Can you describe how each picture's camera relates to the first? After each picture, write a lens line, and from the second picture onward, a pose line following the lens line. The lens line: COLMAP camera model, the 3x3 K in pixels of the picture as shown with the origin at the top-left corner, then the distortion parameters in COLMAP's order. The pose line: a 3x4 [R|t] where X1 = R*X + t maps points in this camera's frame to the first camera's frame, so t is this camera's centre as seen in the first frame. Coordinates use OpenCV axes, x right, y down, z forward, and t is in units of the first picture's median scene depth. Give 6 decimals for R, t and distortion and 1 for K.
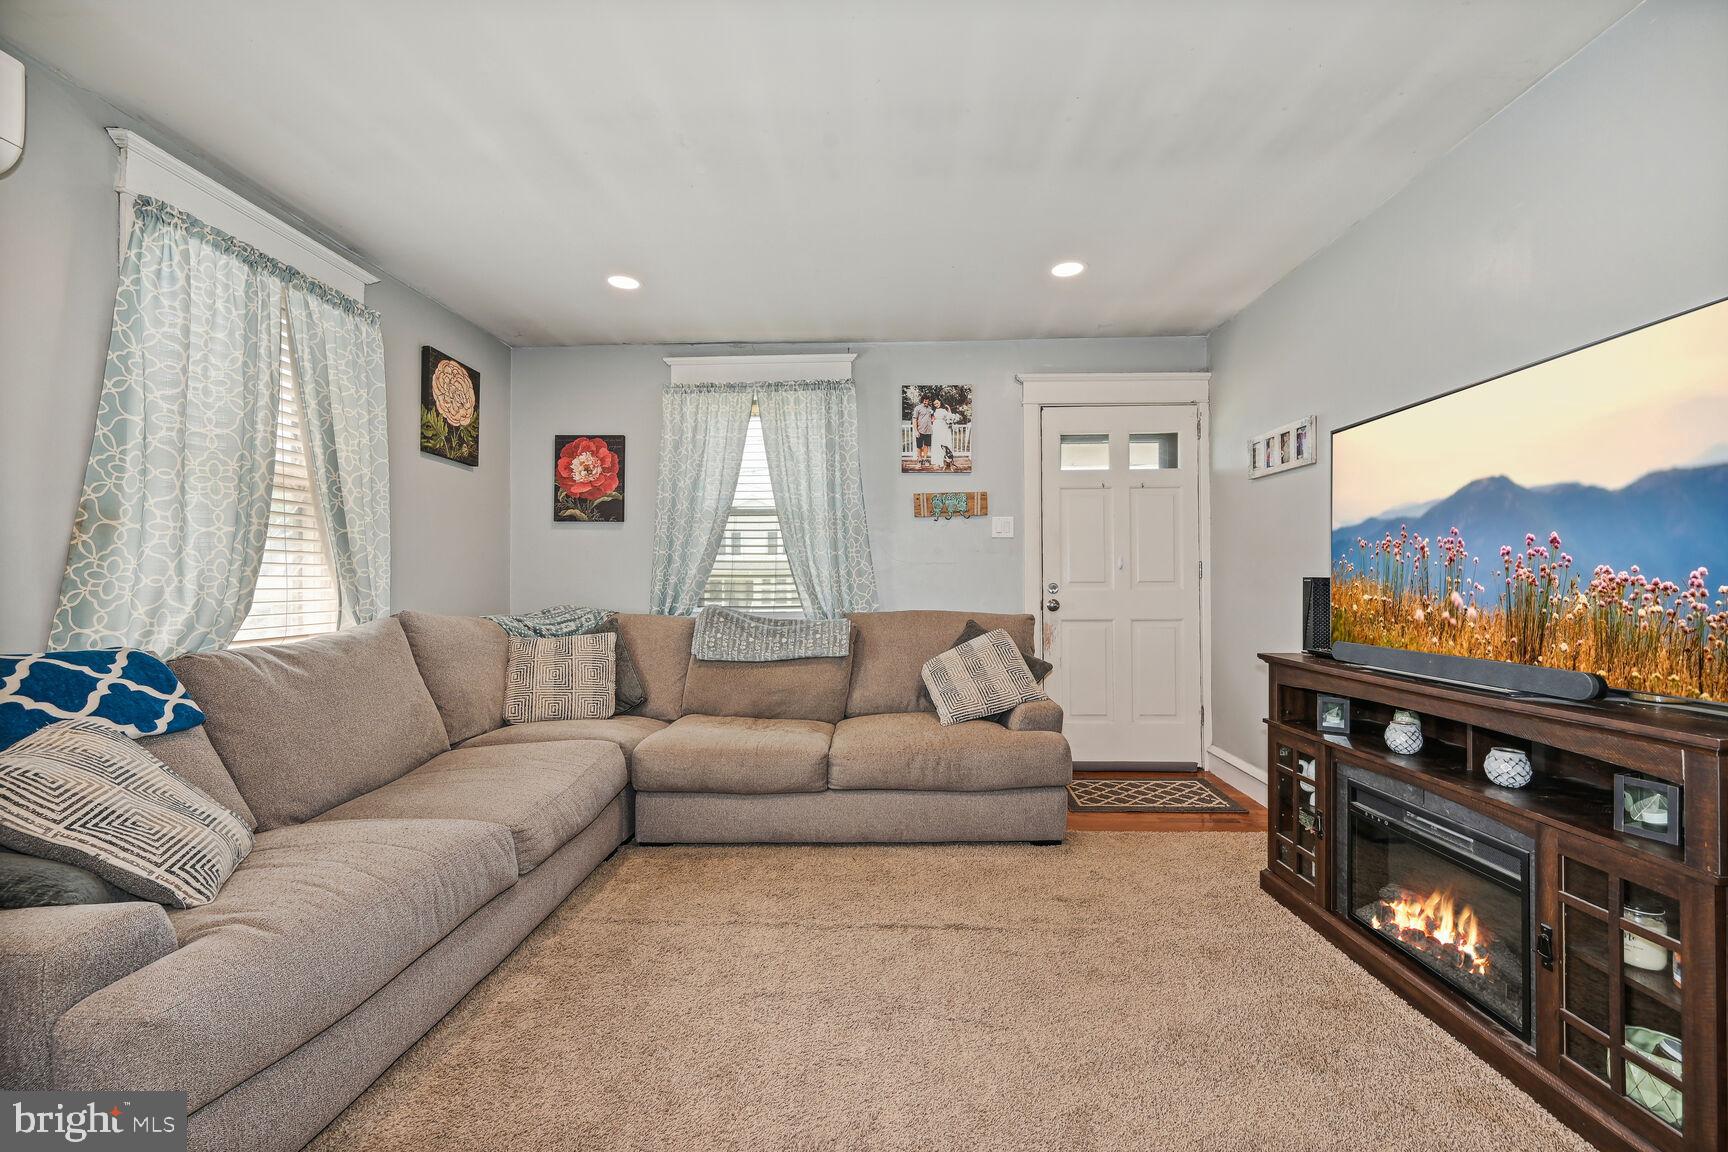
lens RADIAL K [[694.6, 0, 865.1], [0, 694.6, 581.4], [0, 0, 1]] dist [-0.001195, -0.000030]
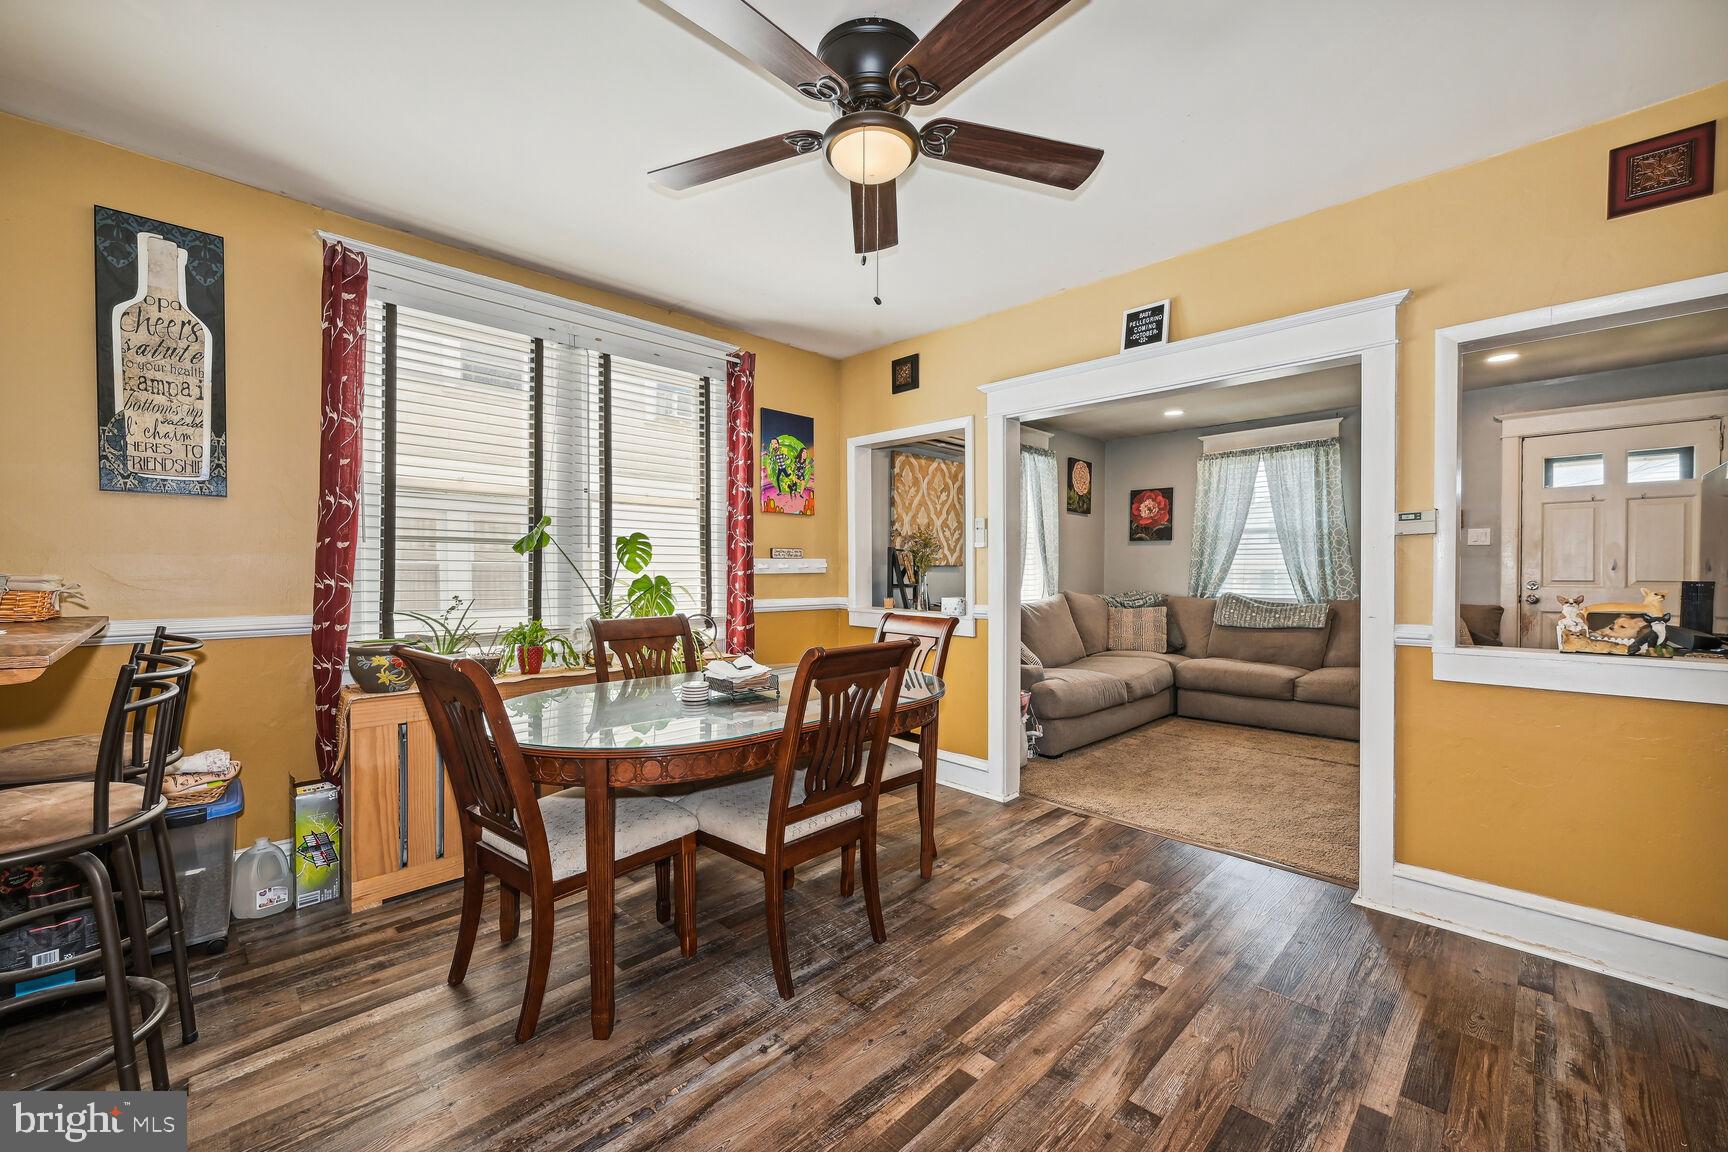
lens RADIAL K [[694.6, 0, 865.1], [0, 694.6, 581.4], [0, 0, 1]] dist [-0.001195, -0.000030]
pose [[0.737091, 0.013542, -0.675658, 0.254744], [-0.000577, 0.999811, 0.019410, -0.022115], [0.675794, -0.013917, 0.736960, -0.781435]]
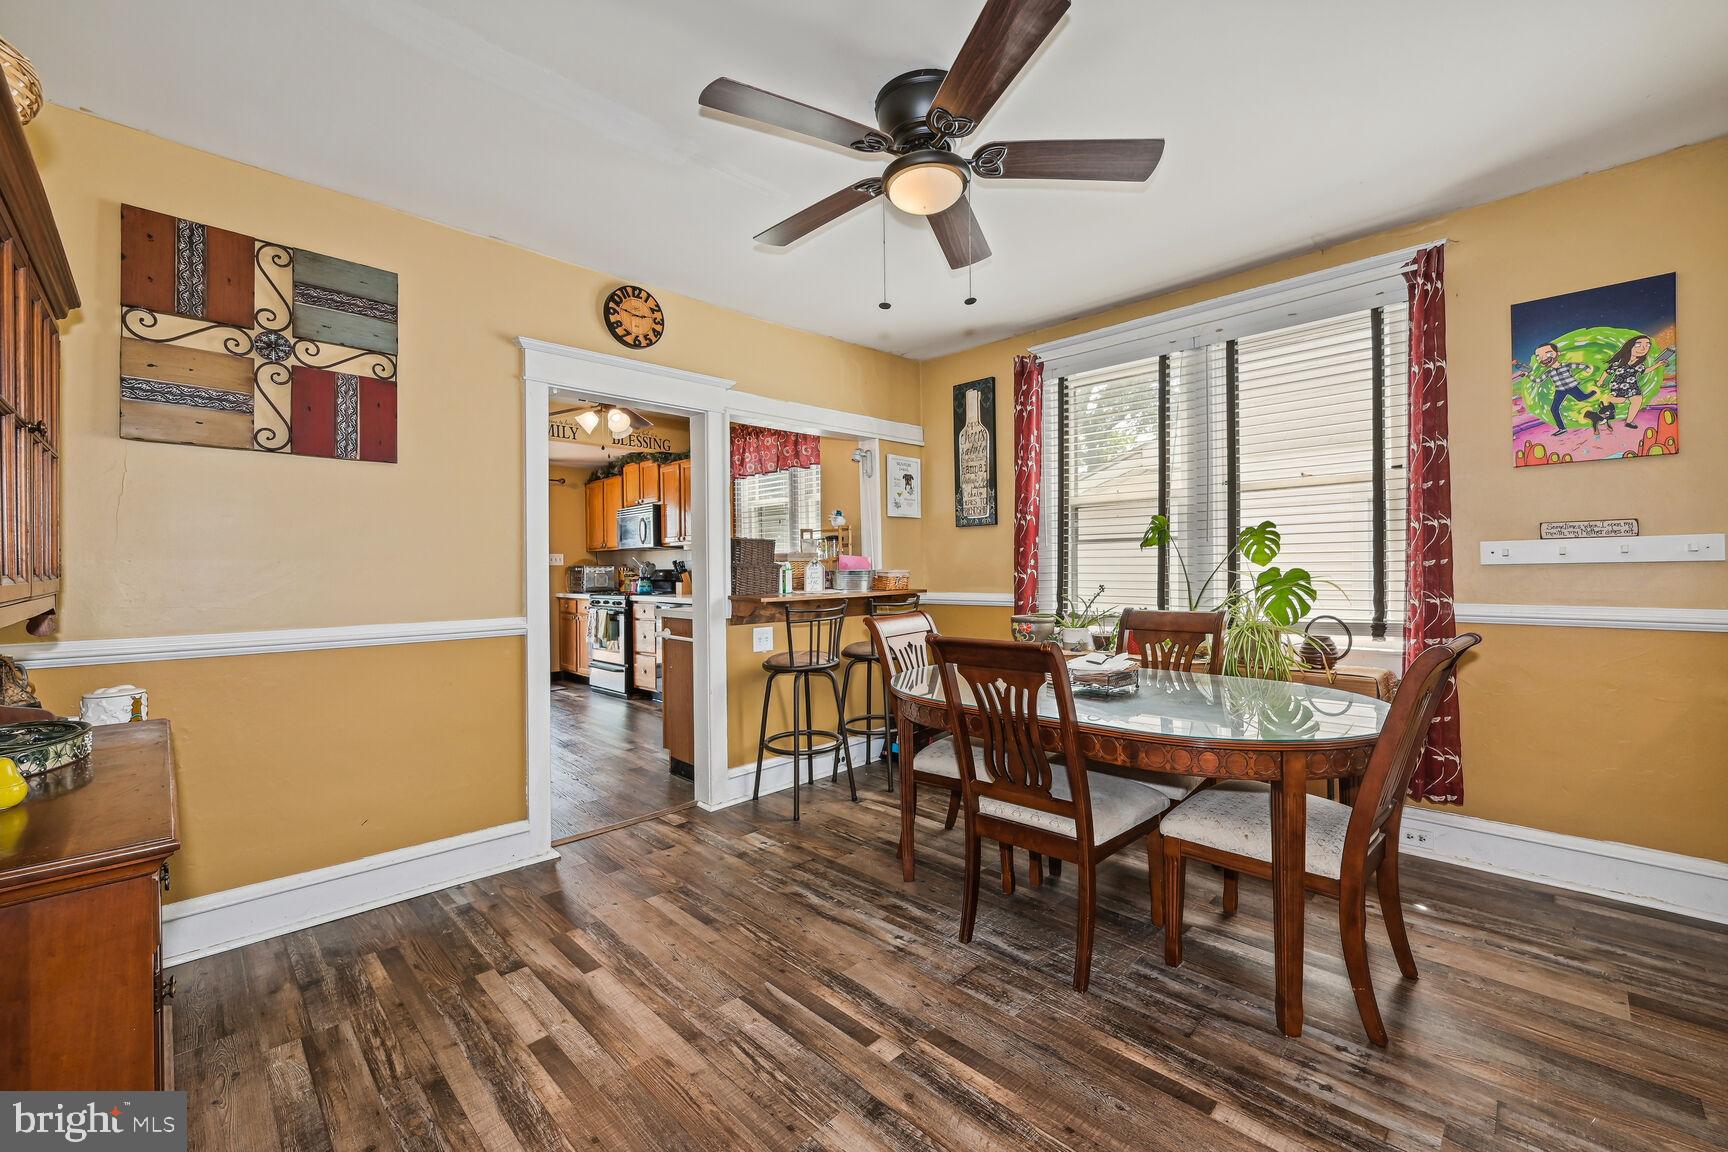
lens RADIAL K [[695.5, 0, 864.9], [0, 695.5, 572.8], [0, 0, 1]] dist [0.000782, 0.000366]
pose [[-0.677520, 0.017956, -0.735285, 0.357190], [0.018506, 0.999802, 0.007364, -0.021619], [0.735271, -0.008618, -0.677718, -0.077964]]
